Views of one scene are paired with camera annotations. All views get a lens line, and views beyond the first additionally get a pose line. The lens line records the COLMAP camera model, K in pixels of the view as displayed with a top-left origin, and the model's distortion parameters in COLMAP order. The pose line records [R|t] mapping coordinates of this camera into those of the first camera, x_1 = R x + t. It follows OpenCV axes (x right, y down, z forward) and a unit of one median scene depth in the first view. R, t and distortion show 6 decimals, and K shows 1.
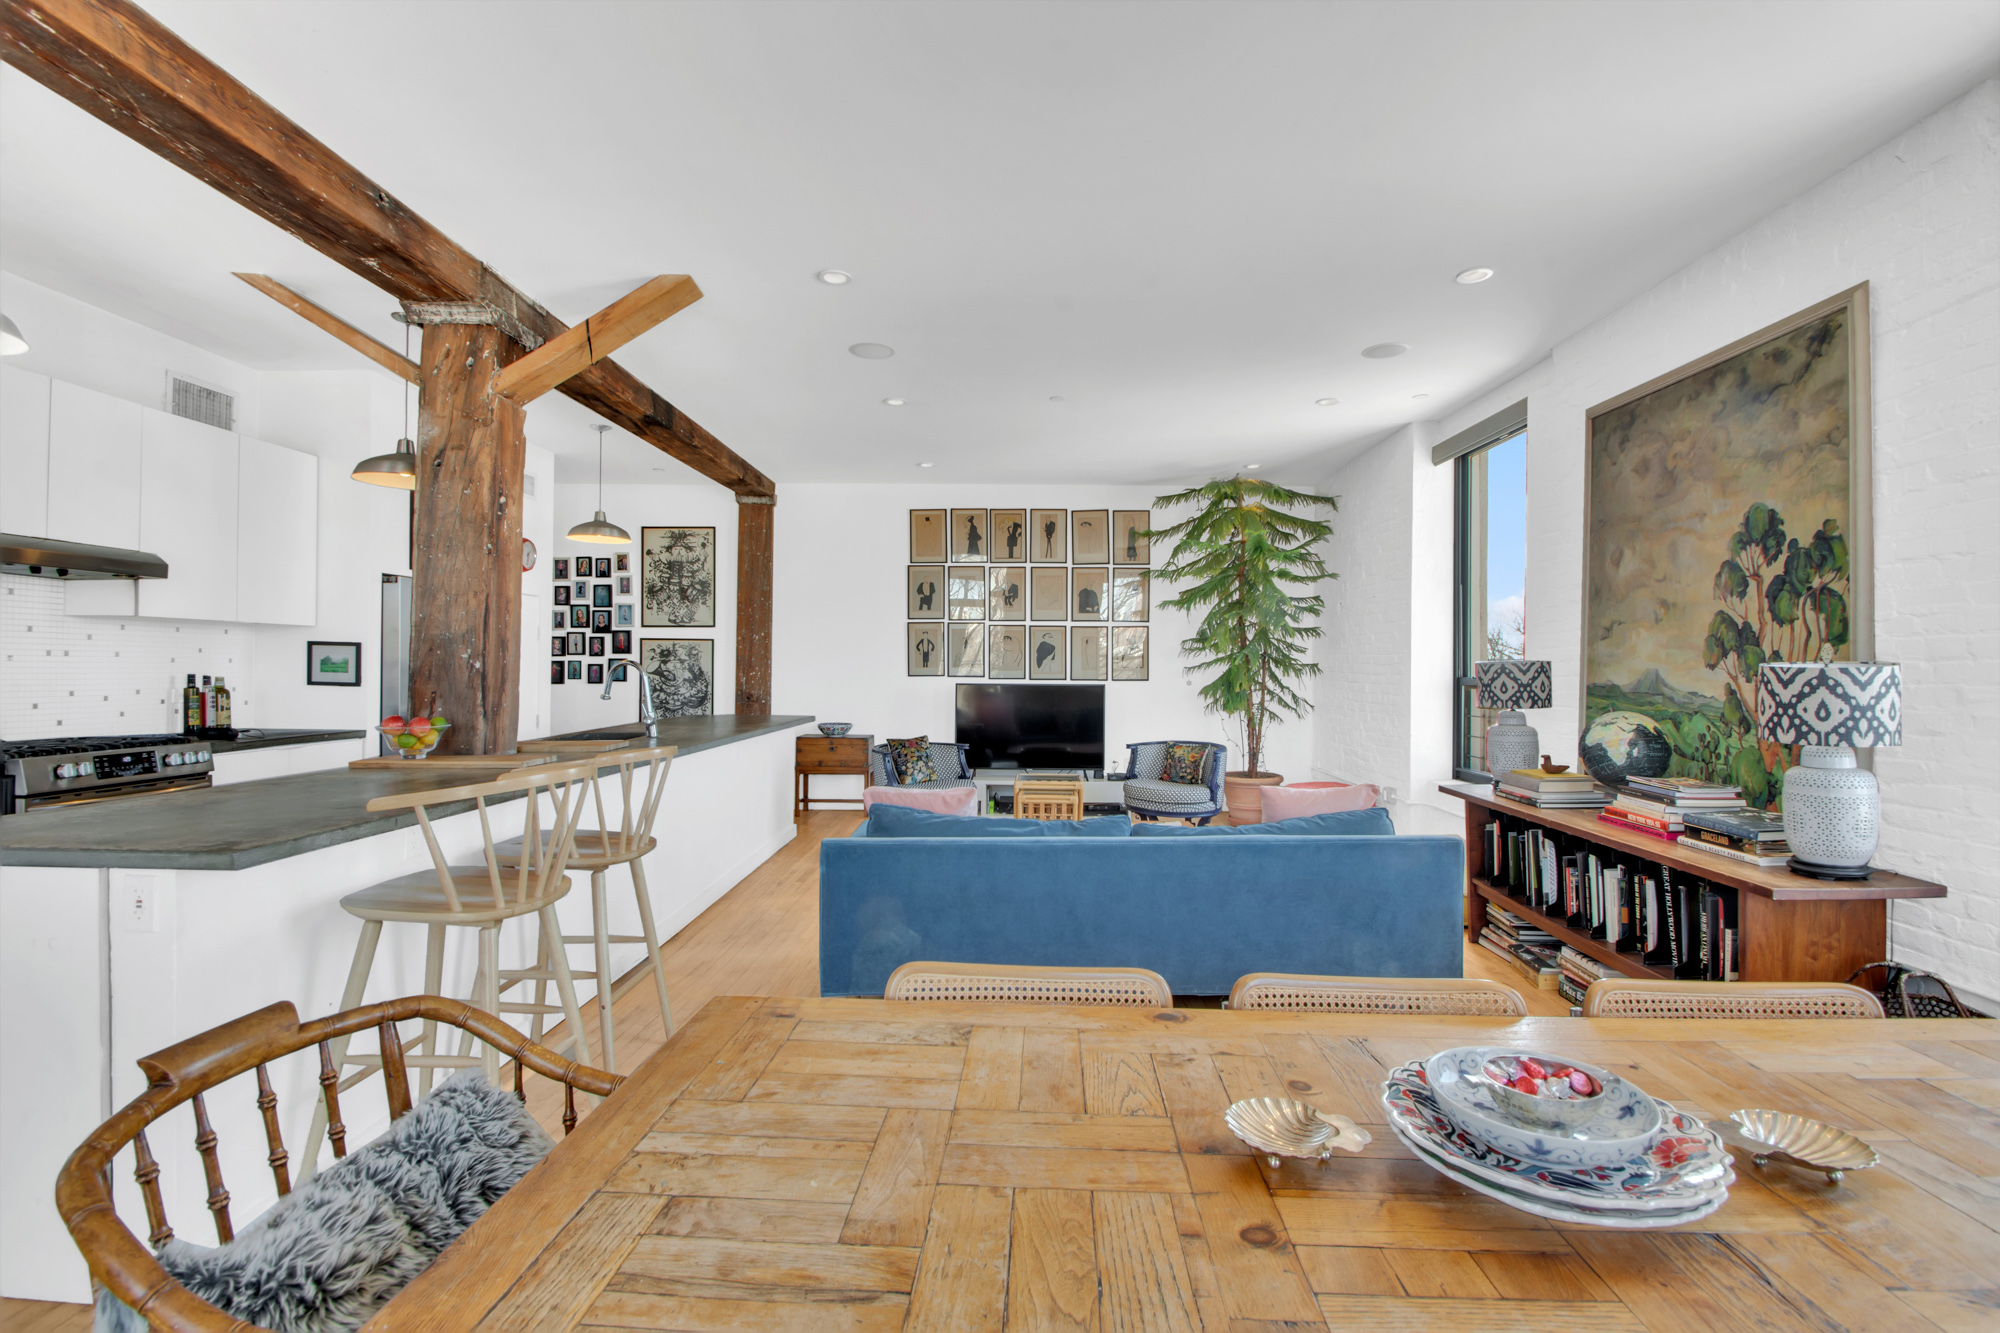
lens RADIAL K [[881.9, 0, 1000.0], [0, 881.9, 666.5], [0, 0, 1]] dist [0.001176, -0.010426]
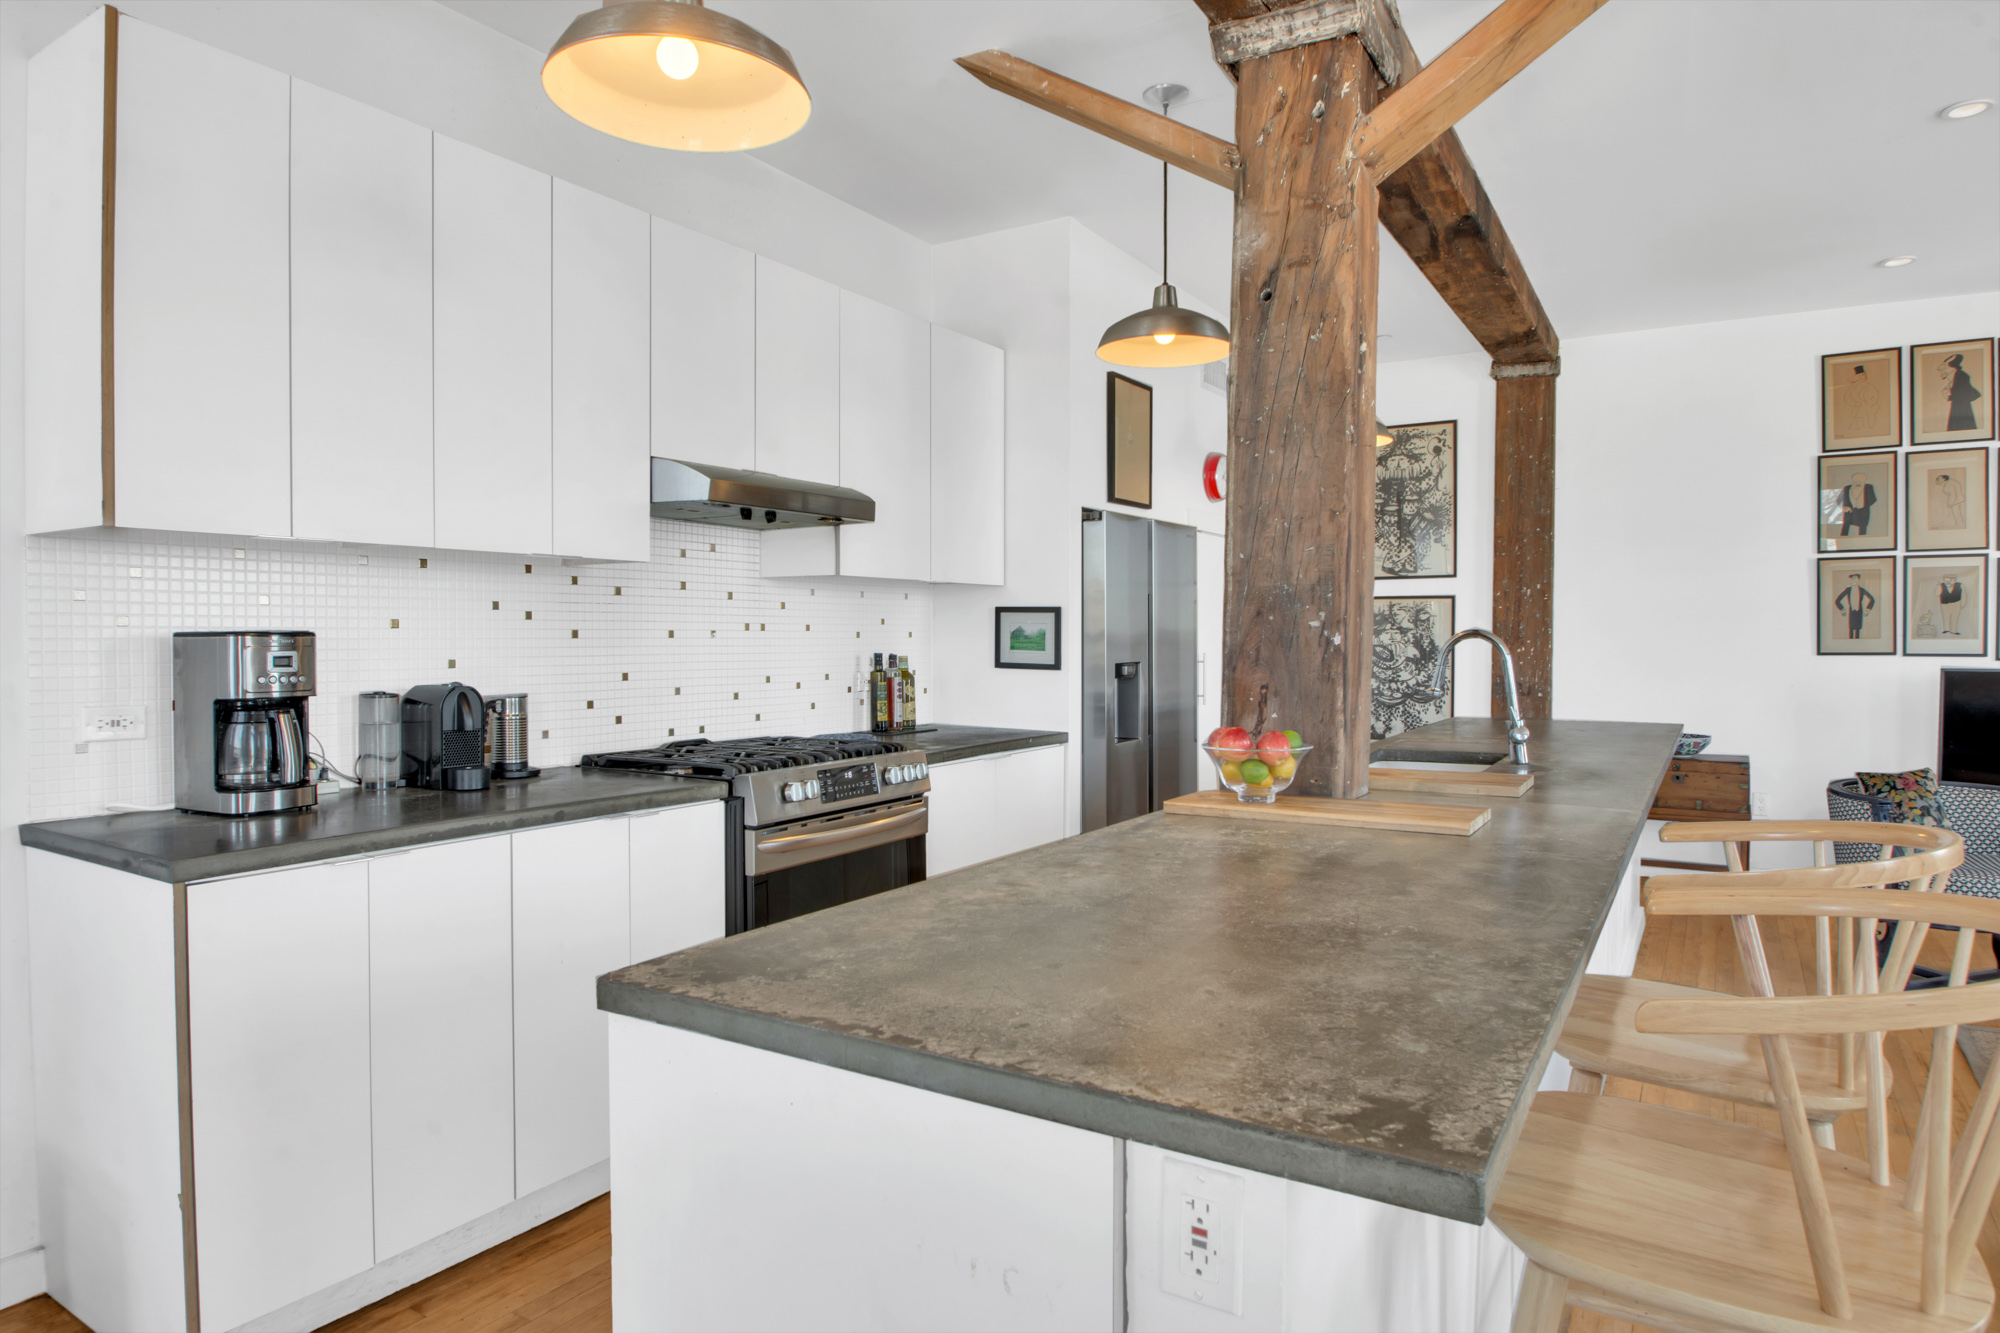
lens RADIAL K [[1119.6, 0, 993.8], [0, 1119.6, 657.8], [0, 0, 1]] dist [-0.001122, -0.022756]
pose [[0.864171, 0.003557, -0.503185, -0.289068], [0.005598, 0.999845, 0.016683, -0.002116], [0.503167, -0.017233, 0.864018, 0.180605]]
